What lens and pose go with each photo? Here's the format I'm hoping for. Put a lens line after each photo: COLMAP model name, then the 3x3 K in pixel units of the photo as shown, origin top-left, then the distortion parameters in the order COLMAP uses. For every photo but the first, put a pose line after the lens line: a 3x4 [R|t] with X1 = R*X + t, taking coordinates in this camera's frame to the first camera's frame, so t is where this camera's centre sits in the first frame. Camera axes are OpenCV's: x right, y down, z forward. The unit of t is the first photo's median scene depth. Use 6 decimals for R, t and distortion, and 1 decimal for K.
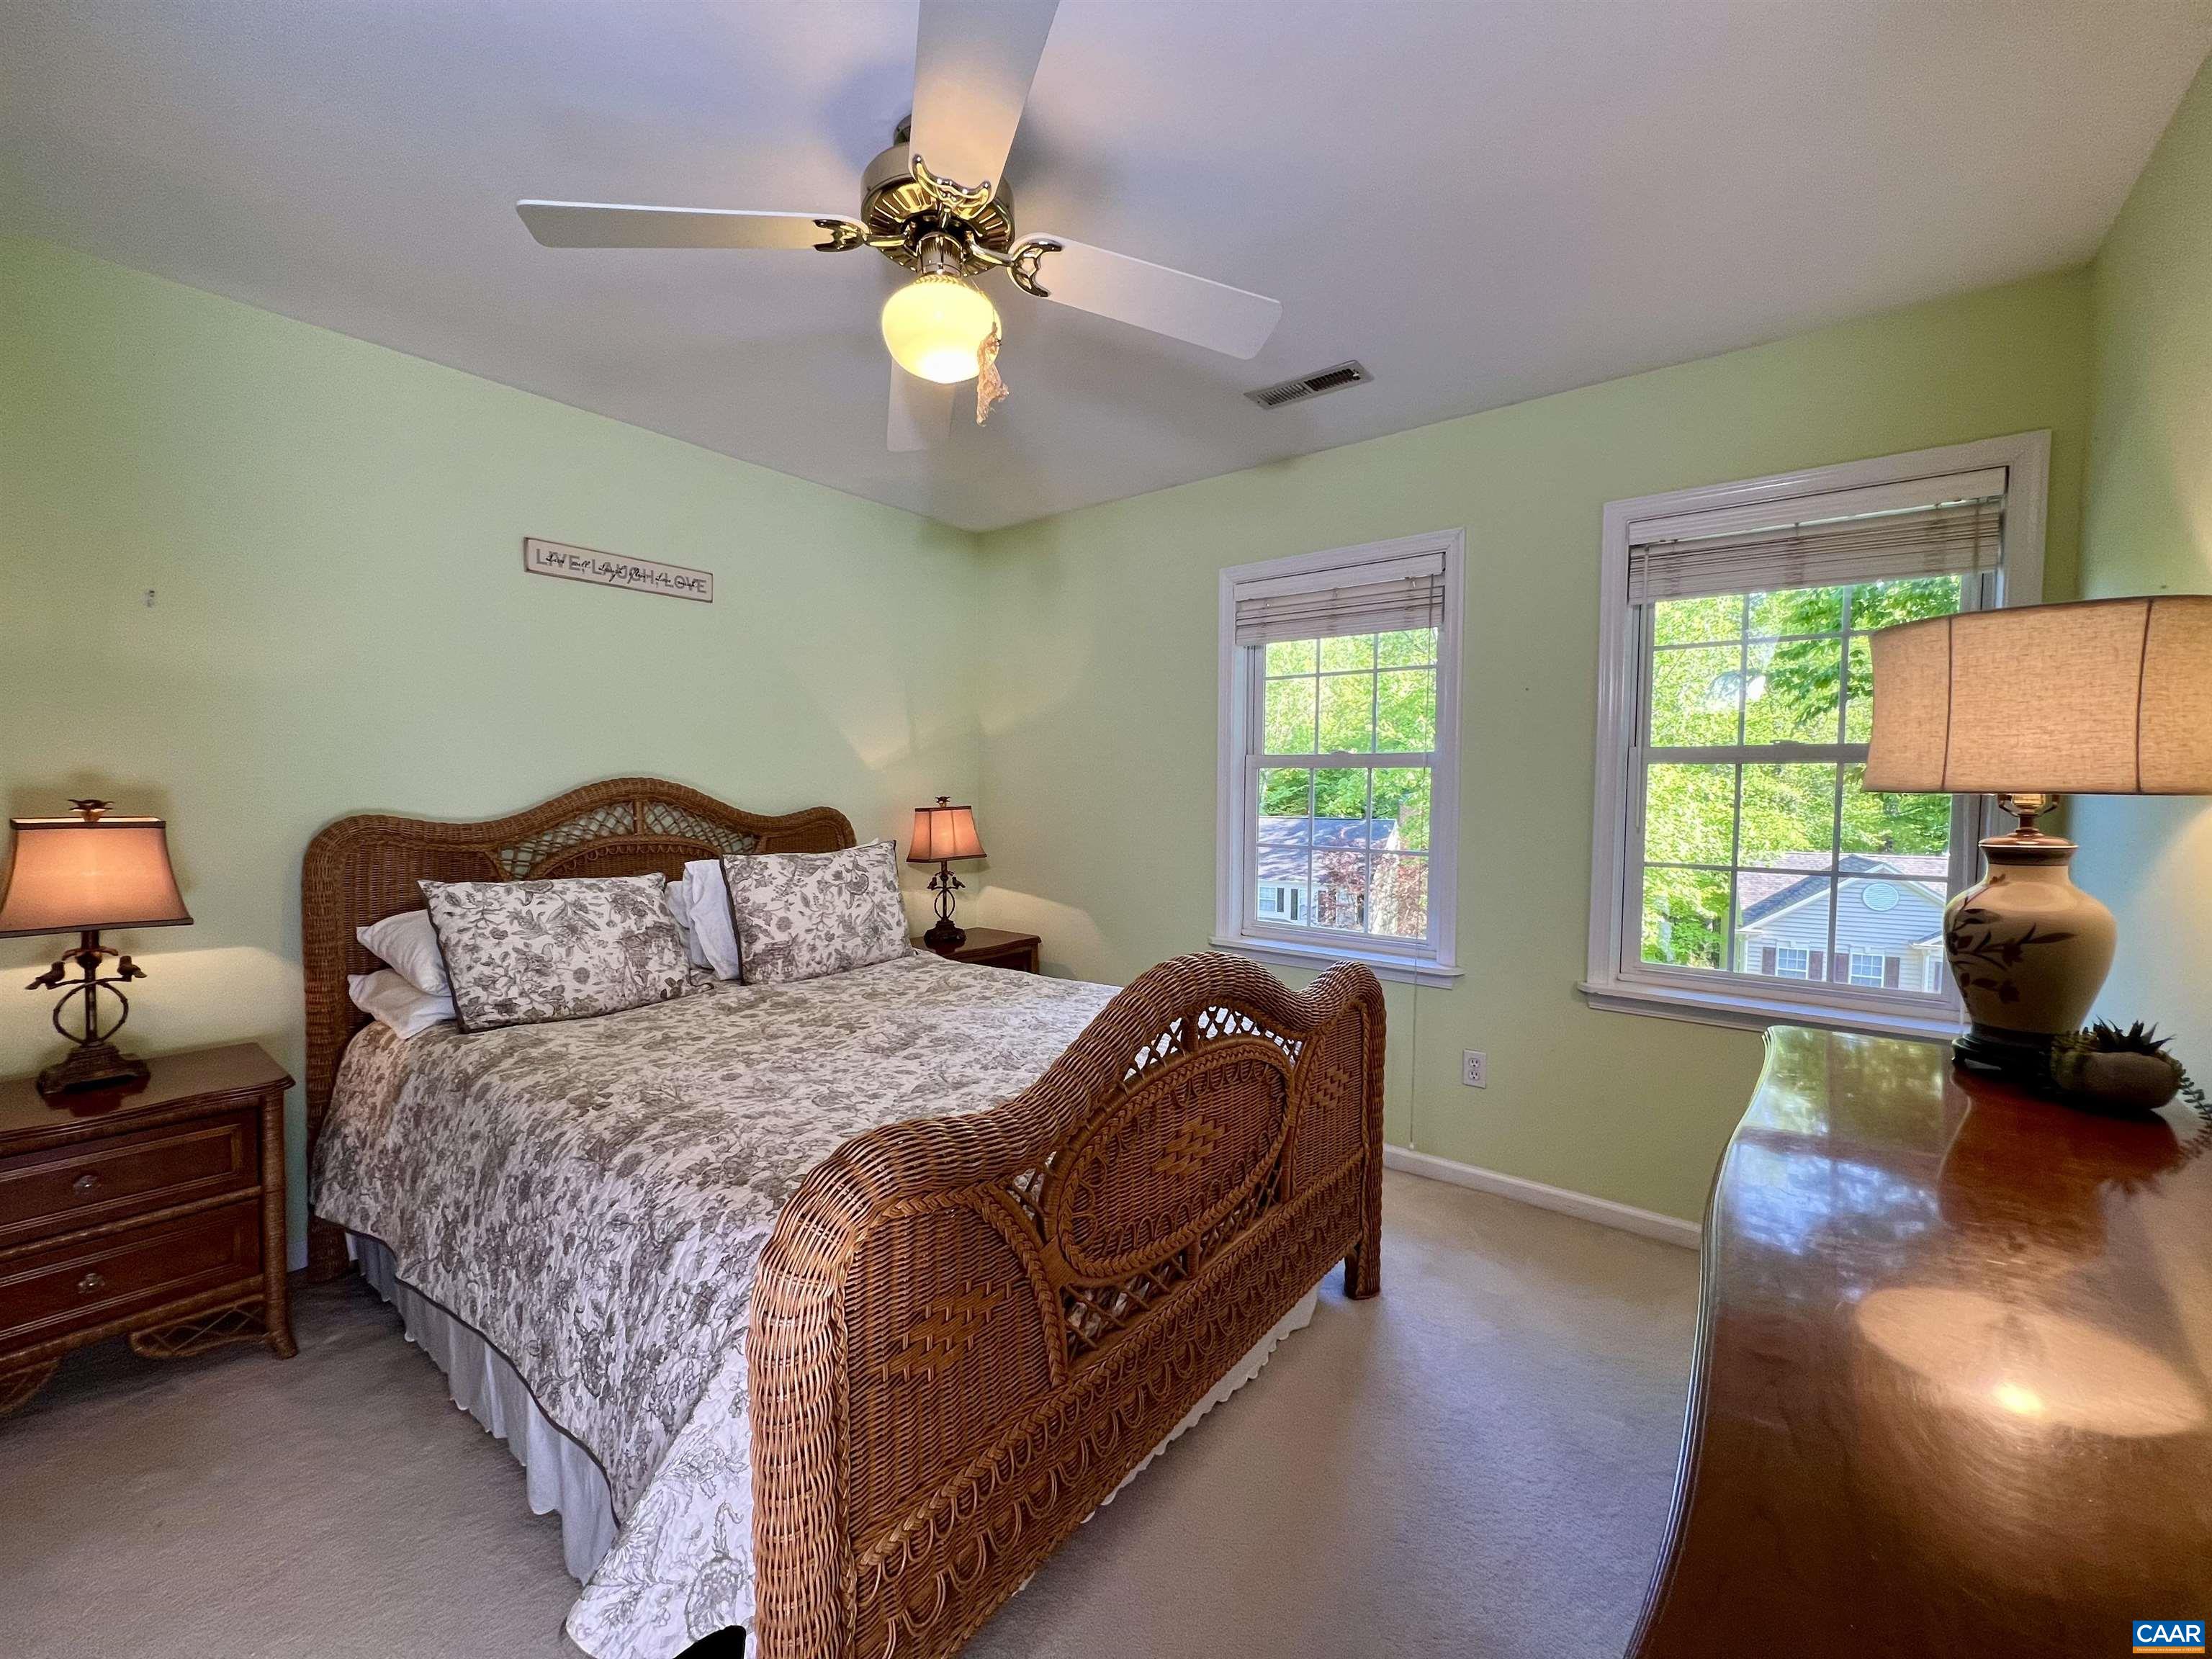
lens RADIAL K [[886.4, 0, 1109.0], [0, 886.4, 831.6], [0, 0, 1]] dist [-0.001907, 0.000375]
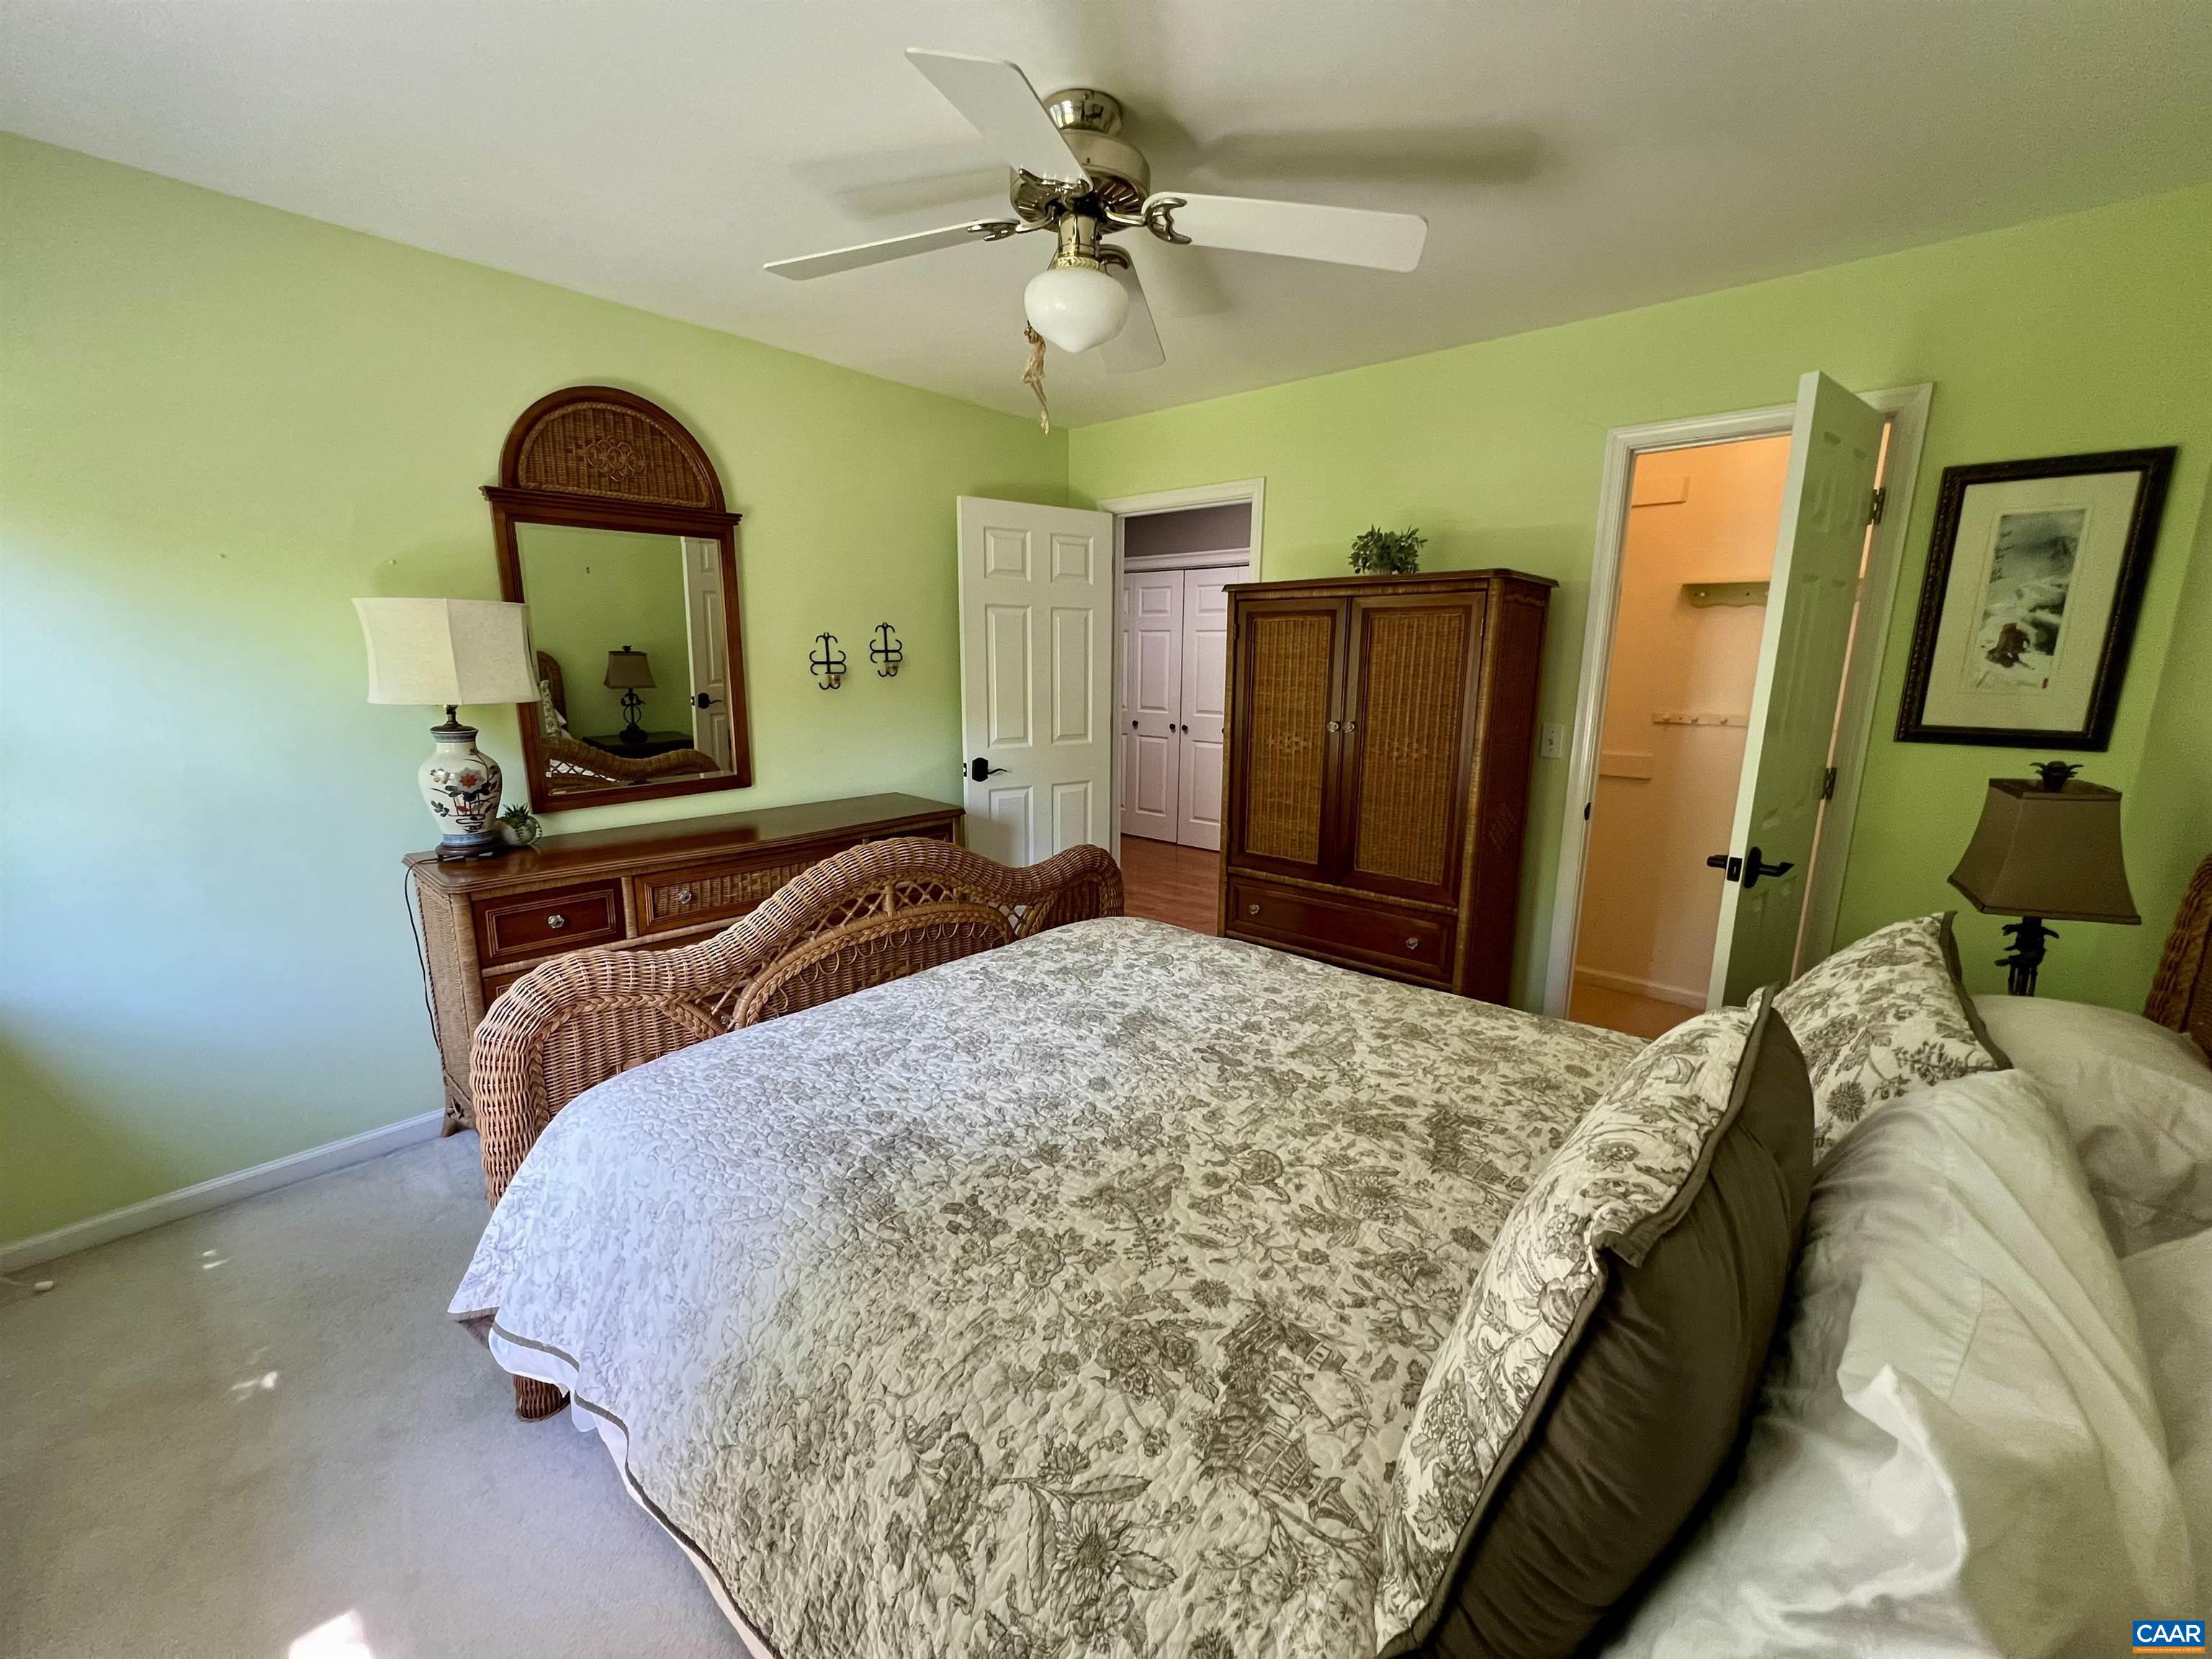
lens RADIAL K [[886.4, 0, 1109.0], [0, 886.4, 831.6], [0, 0, 1]] dist [-0.001907, 0.000375]
pose [[-0.998020, -0.029587, 0.055501, -0.181462], [-0.015100, 0.969351, 0.245217, -0.116671], [-0.061055, 0.243893, -0.967878, 1.317609]]
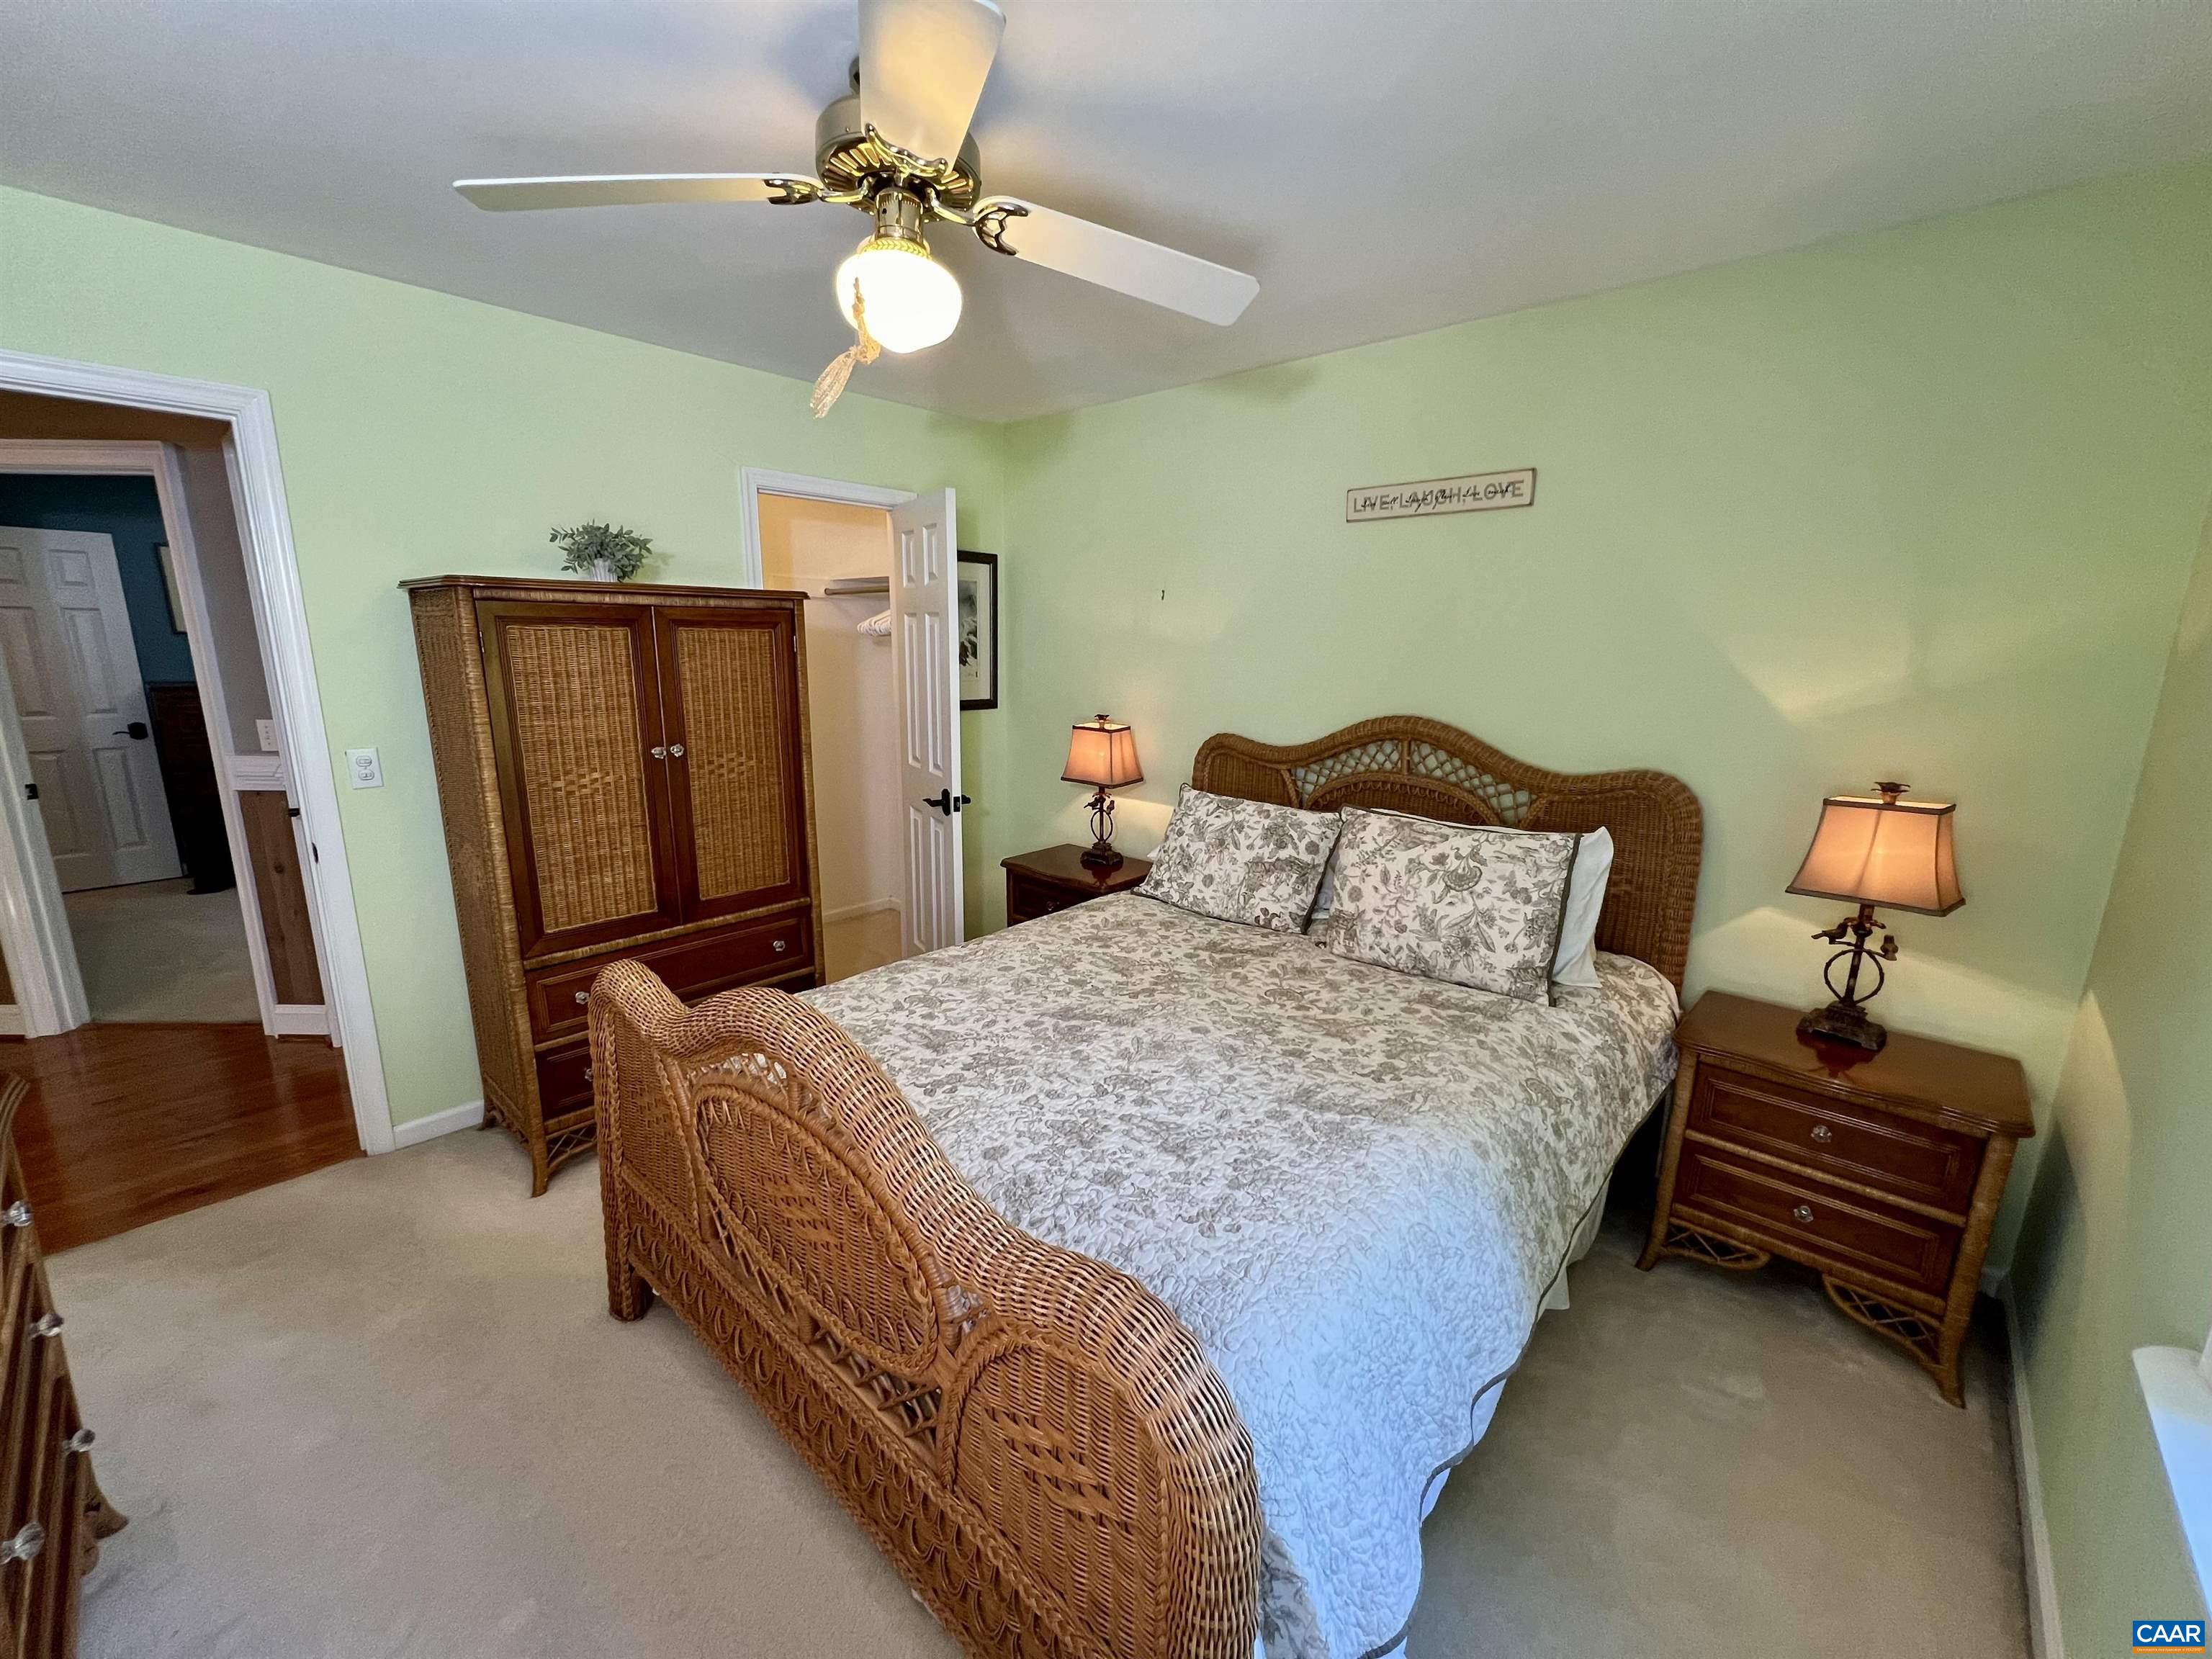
lens RADIAL K [[886.4, 0, 1109.0], [0, 886.4, 831.6], [0, 0, 1]] dist [-0.001907, 0.000375]
pose [[-0.072388, 0.199334, -0.977254, 0.505292], [-0.063685, 0.976902, 0.203979, -0.122299], [0.995341, 0.077002, -0.058021, 0.784816]]
